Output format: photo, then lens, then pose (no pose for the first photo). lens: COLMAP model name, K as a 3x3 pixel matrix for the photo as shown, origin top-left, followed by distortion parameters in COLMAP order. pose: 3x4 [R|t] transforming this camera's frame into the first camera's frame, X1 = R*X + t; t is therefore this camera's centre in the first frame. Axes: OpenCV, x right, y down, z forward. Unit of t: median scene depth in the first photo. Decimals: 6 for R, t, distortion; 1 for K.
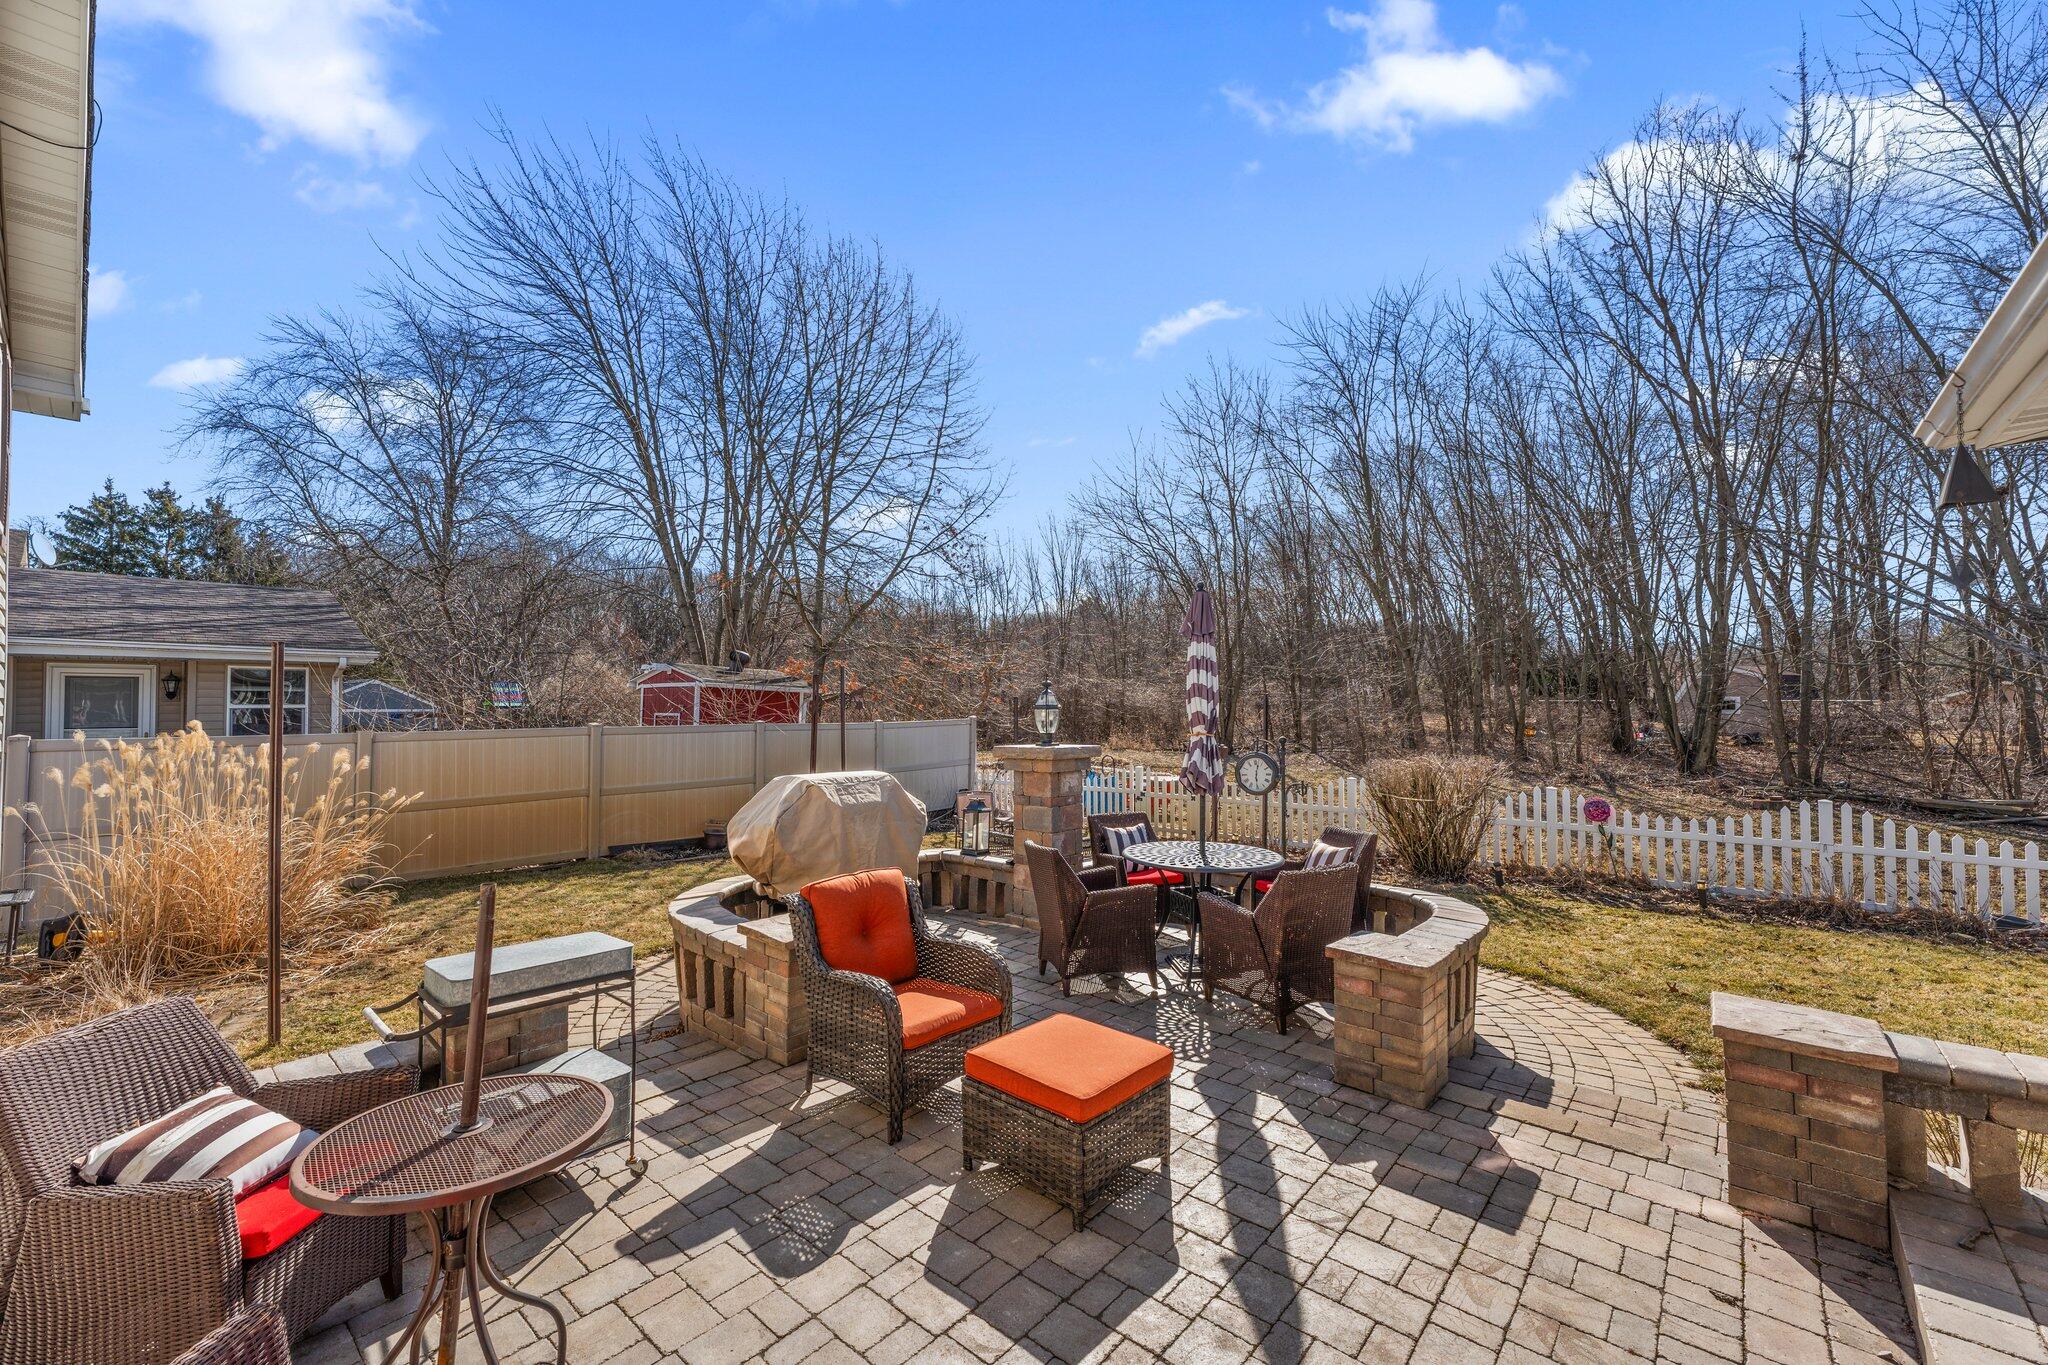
lens RADIAL K [[826.5, 0, 1010.5], [0, 826.5, 679.2], [0, 0, 1]] dist [0.004402, -0.001127]
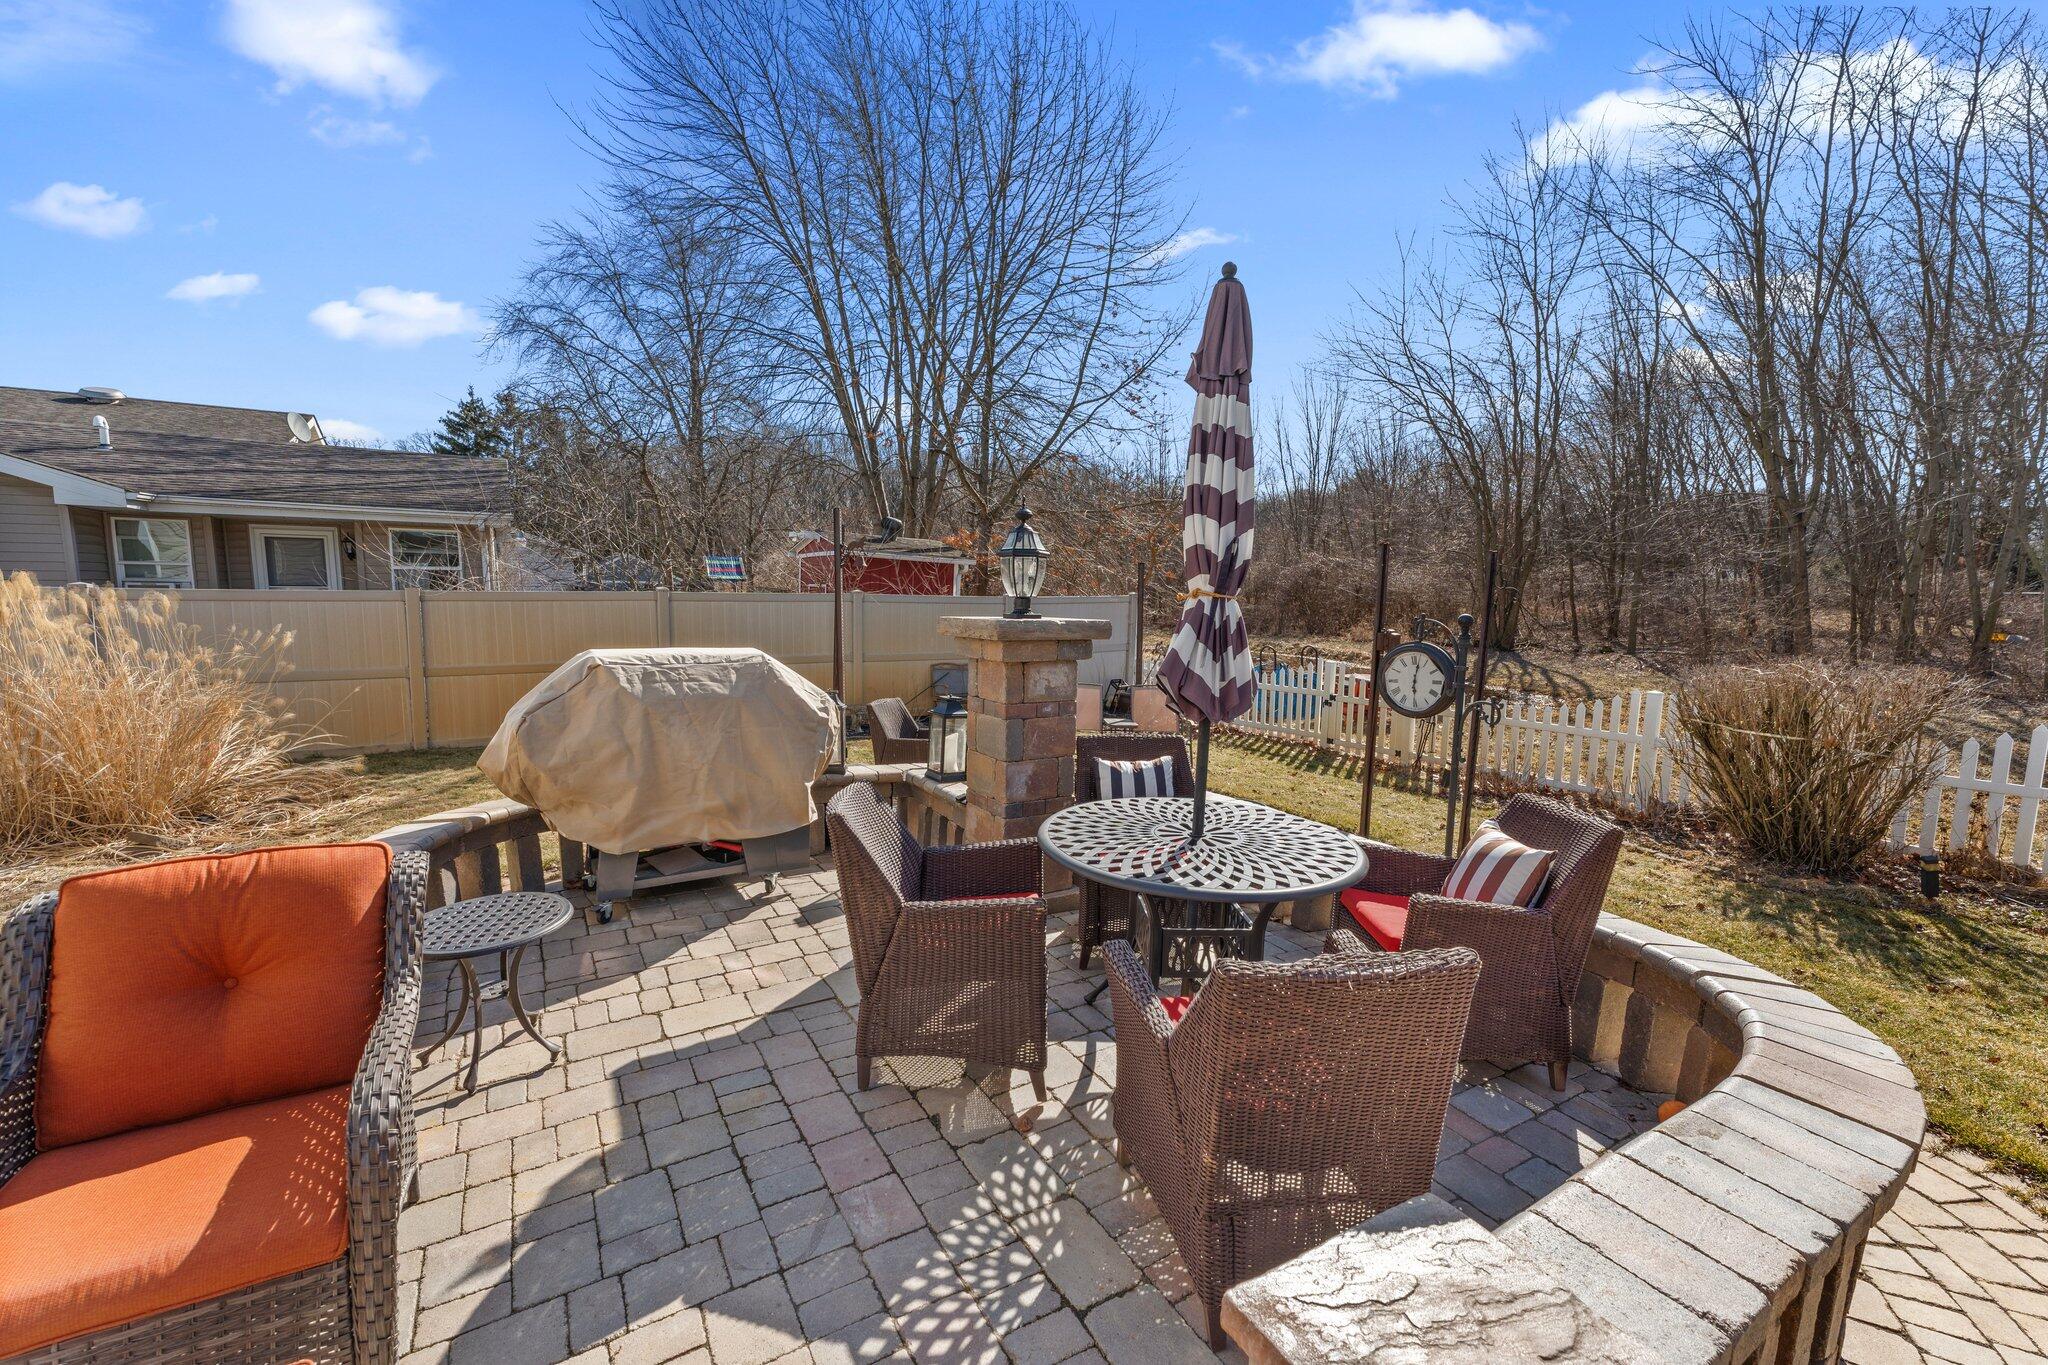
lens RADIAL K [[826.5, 0, 1004.9], [0, 826.5, 682.3], [0, 0, 1]] dist [0.004402, -0.001127]
pose [[0.952265, 0.049759, -0.301191, 0.077668], [-0.006476, 0.989697, 0.143029, 0.014331], [0.305205, -0.134251, 0.942776, 0.148284]]
